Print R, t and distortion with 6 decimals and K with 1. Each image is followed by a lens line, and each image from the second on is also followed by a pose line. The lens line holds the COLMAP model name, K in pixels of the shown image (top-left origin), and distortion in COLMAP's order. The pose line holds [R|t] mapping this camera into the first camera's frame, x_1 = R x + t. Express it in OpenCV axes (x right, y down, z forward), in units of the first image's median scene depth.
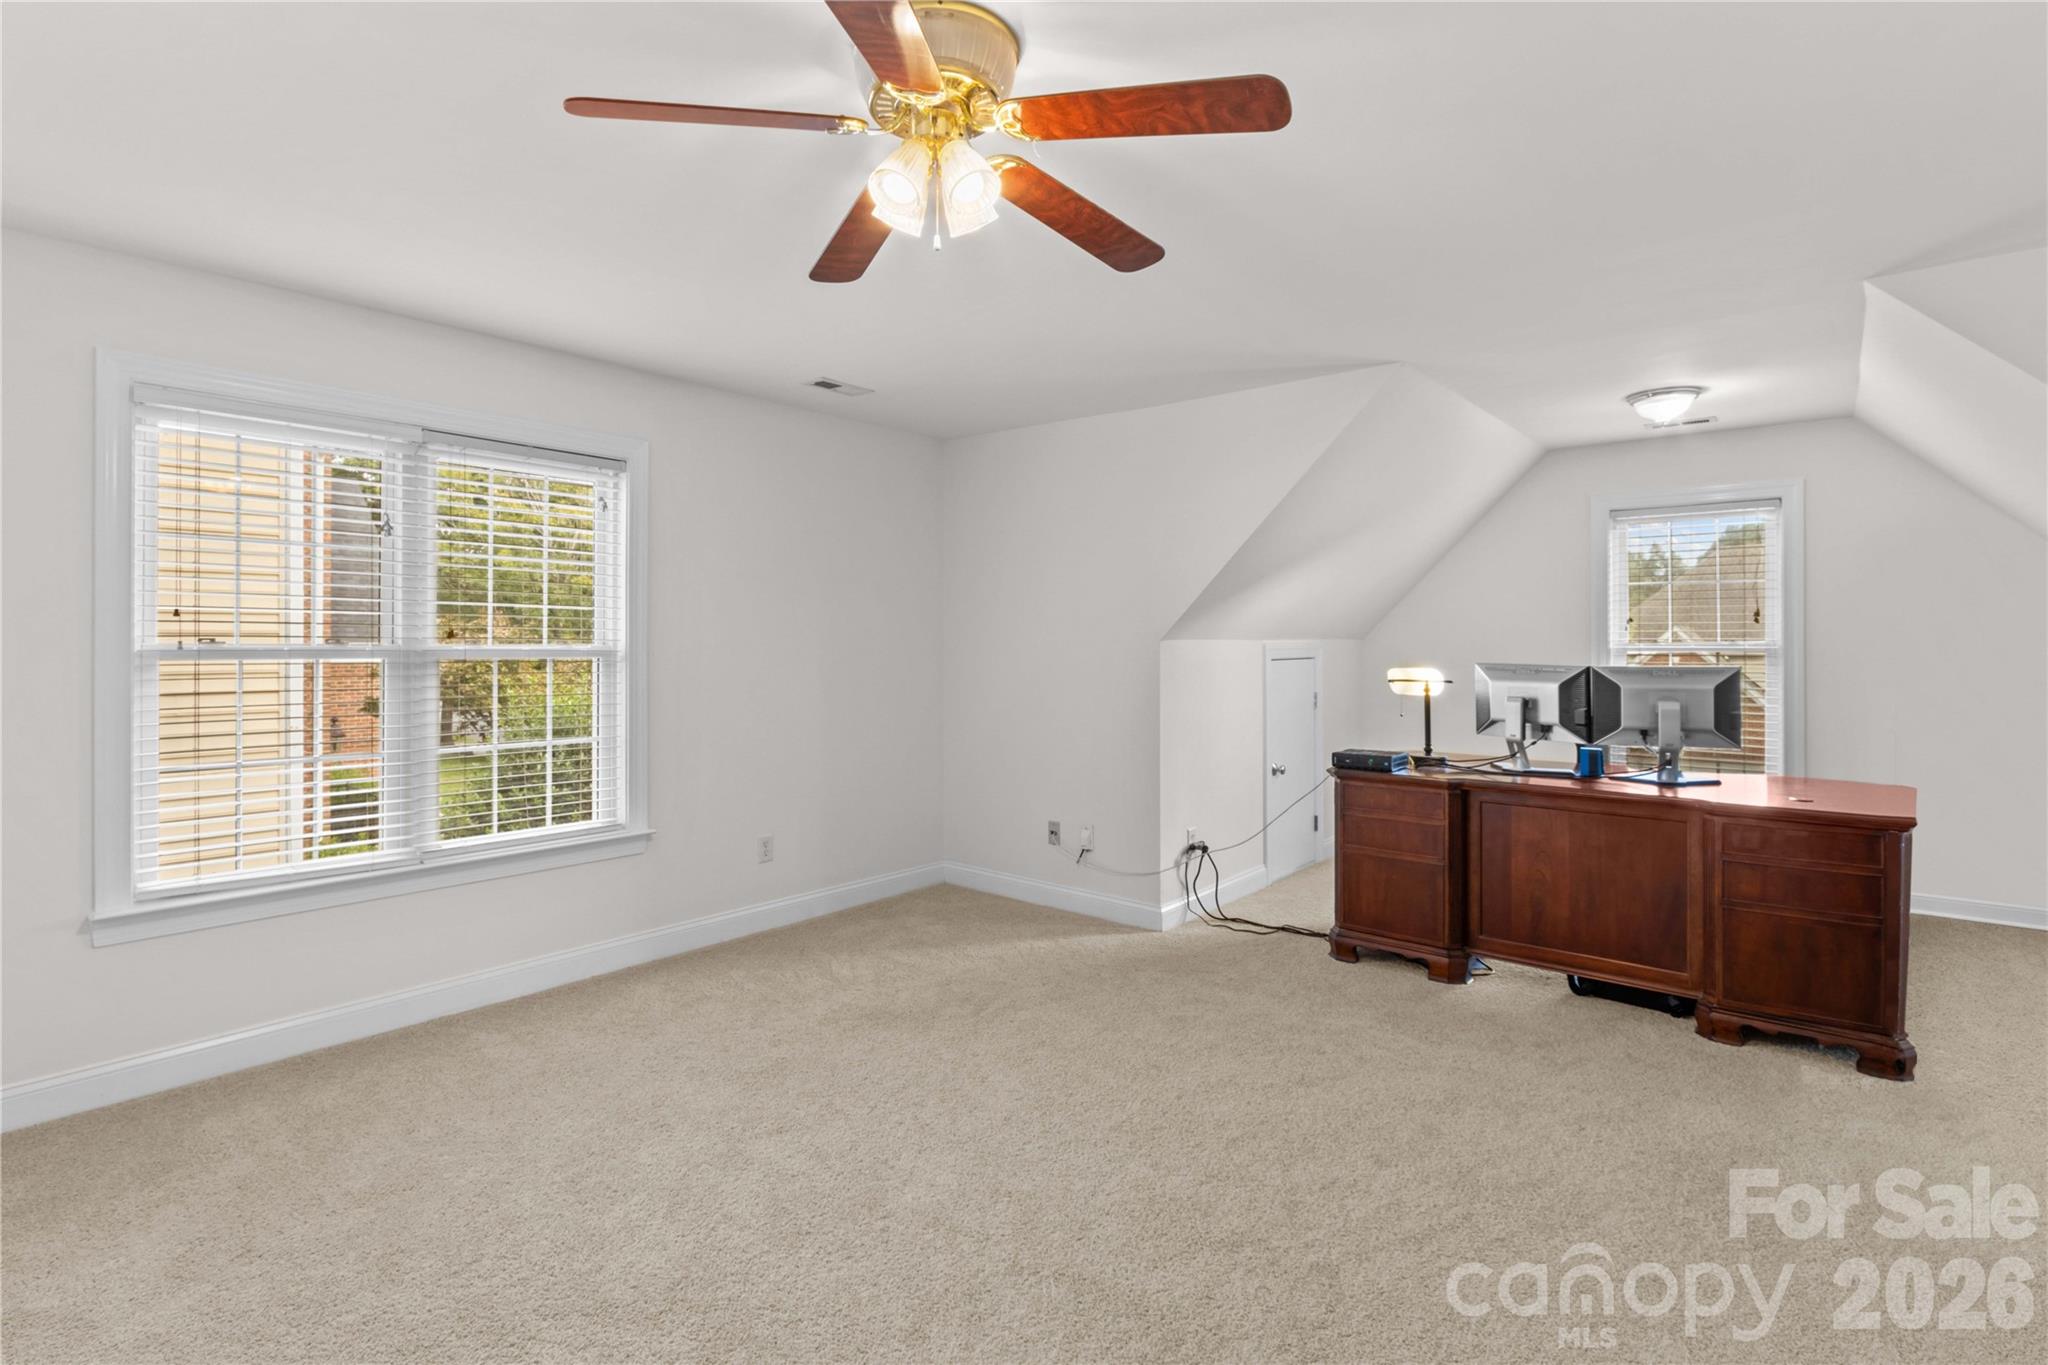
lens RADIAL K [[958.8, 0, 900.4], [0, 958.8, 671.8], [0, 0, 1]] dist [0.000026, -0.000049]
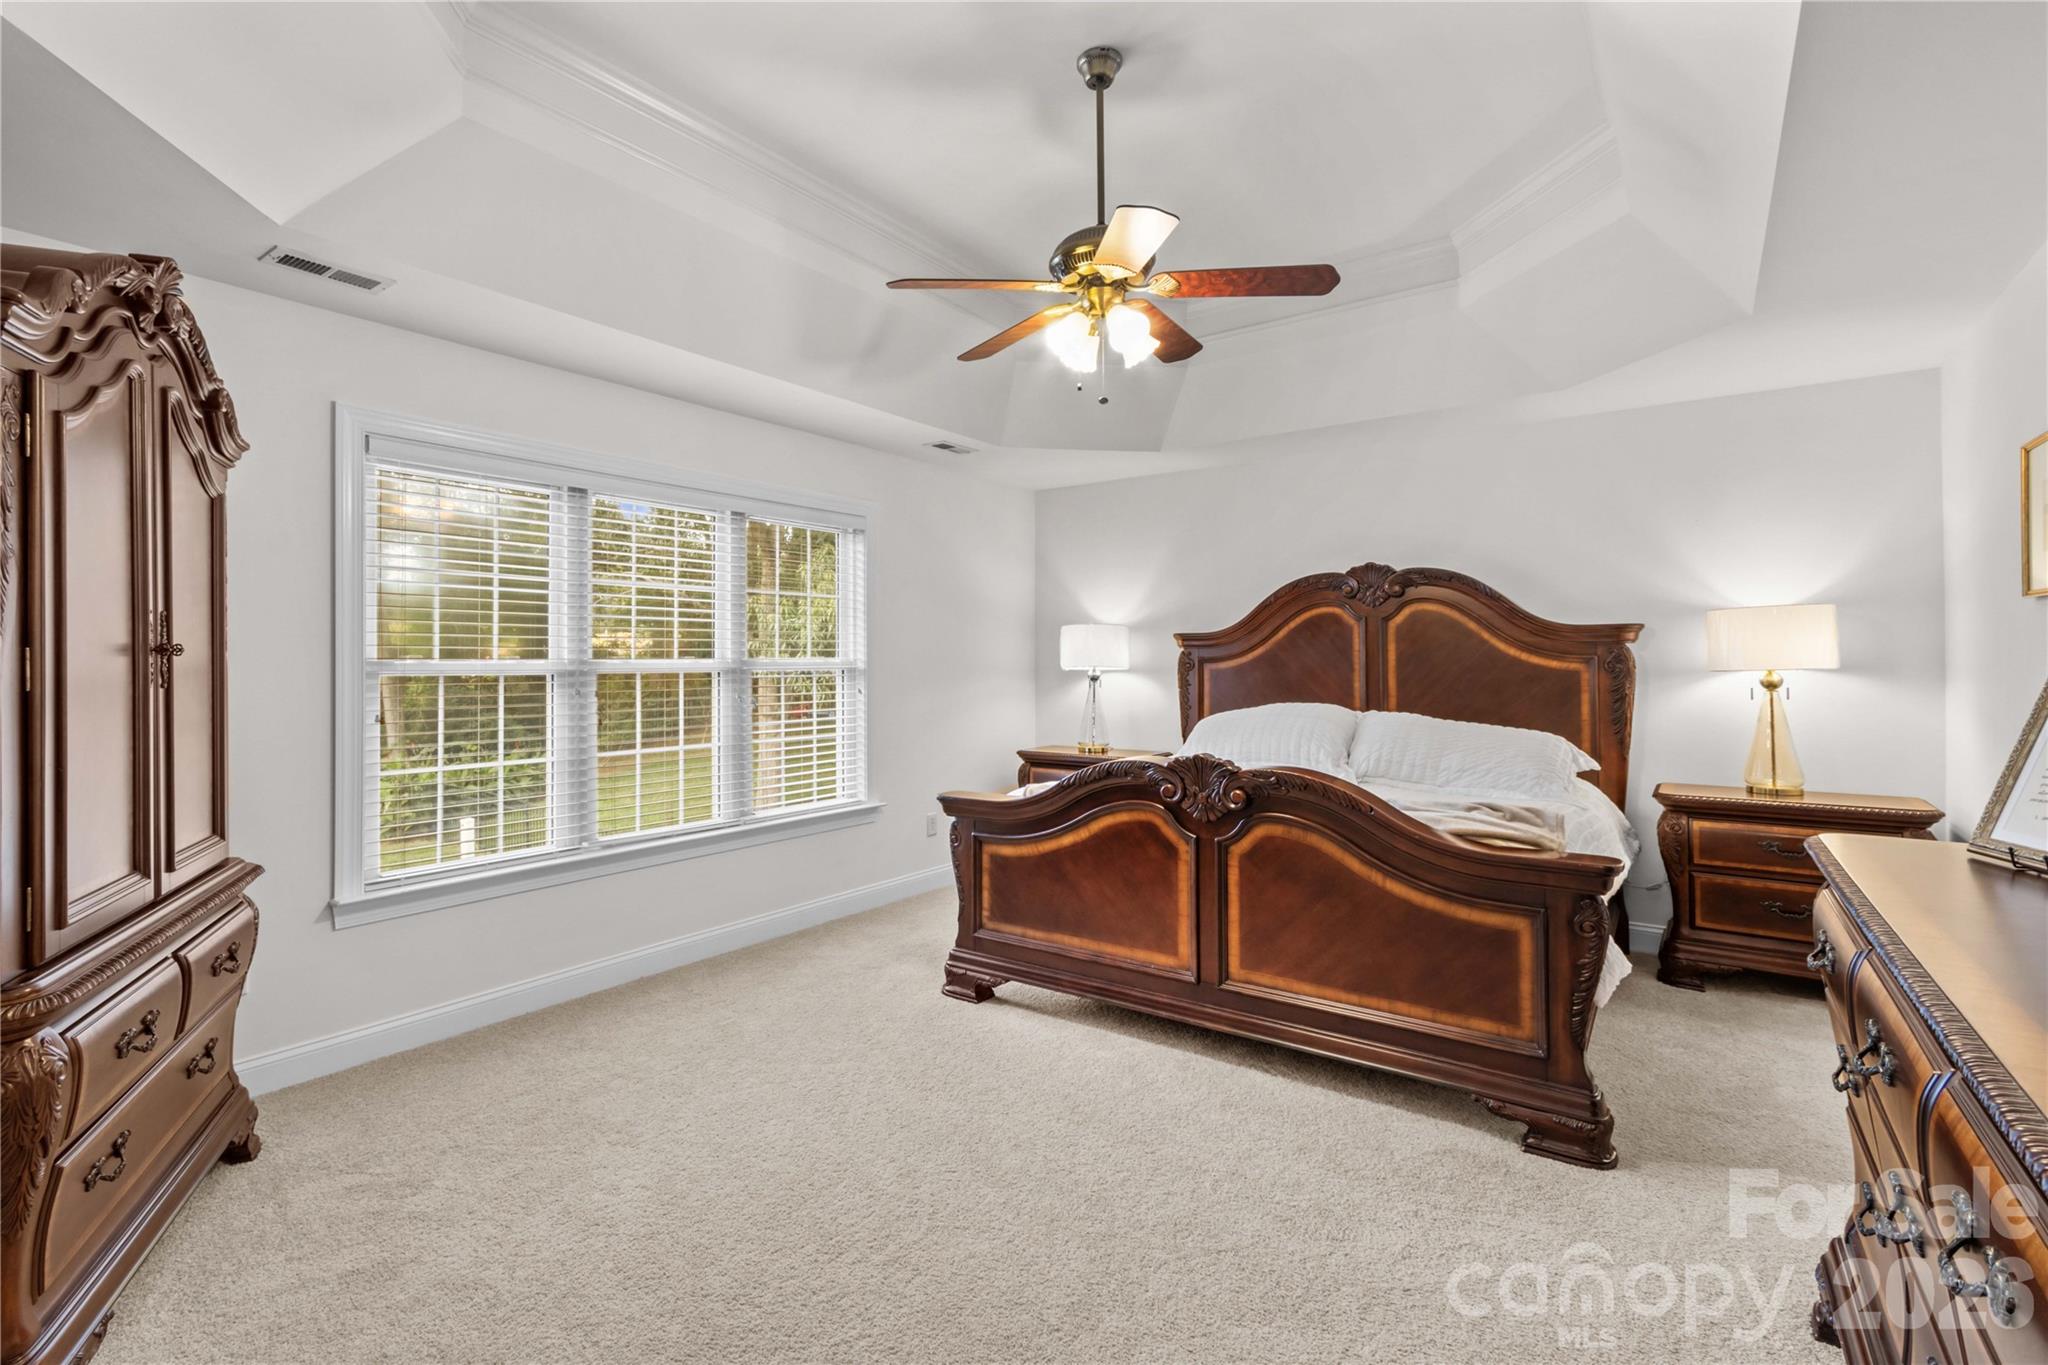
lens RADIAL K [[947.8, 0, 1024.0], [0, 947.8, 682.5], [0, 0, 1]] dist [0.000046, 0.000023]
pose [[0.986099, -0.002412, 0.166144, -0.222780], [0.003222, 0.999984, -0.004607, 0.003013], [-0.166130, 0.005079, 0.986091, -0.239673]]
